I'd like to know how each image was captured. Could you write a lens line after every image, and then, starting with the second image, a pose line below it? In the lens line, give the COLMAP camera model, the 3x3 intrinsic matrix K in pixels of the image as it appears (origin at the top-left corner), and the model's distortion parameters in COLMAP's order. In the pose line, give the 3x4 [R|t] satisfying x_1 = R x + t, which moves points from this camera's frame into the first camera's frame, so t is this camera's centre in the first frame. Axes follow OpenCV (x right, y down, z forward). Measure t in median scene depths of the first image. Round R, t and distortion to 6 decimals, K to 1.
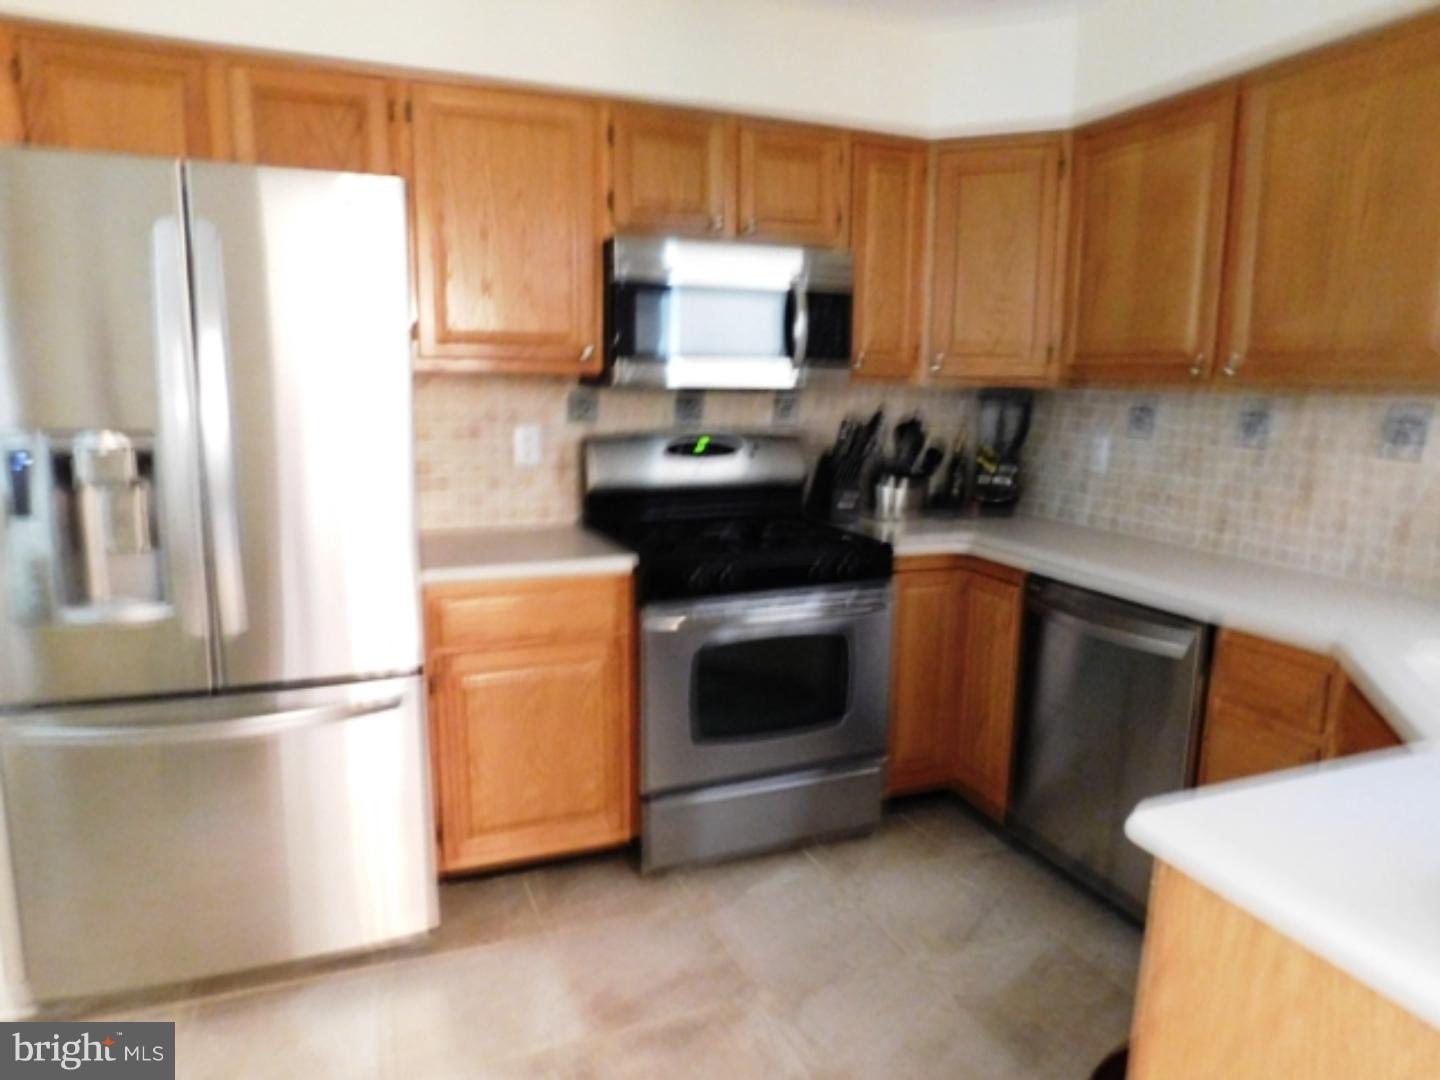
lens RADIAL K [[946.2, 0, 717.0], [0, 946.2, 540.6], [0, 0, 1]] dist [-0.074329, 0.042414]
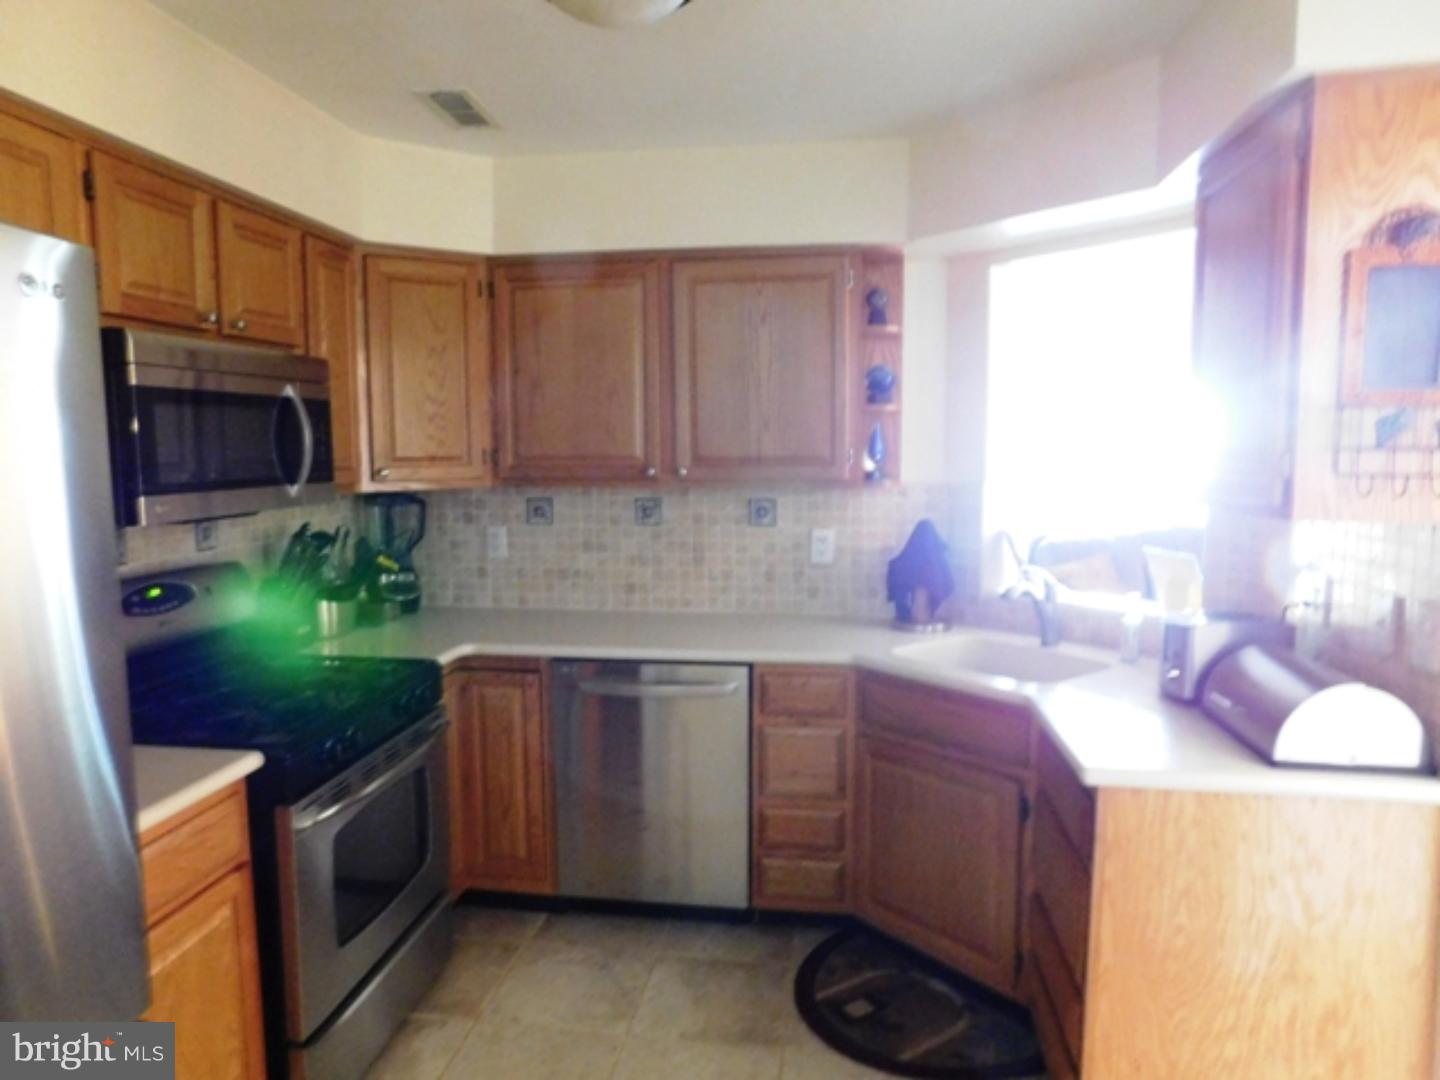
lens RADIAL K [[954.3, 0, 720.0], [0, 954.3, 540.0], [0, 0, 1]] dist [-0.033254, 0.047047]
pose [[0.498649, -0.111743, 0.859571, -0.530558], [0.160702, 0.986382, 0.035002, -0.114151], [-0.851777, 0.120681, 0.509816, 0.249825]]
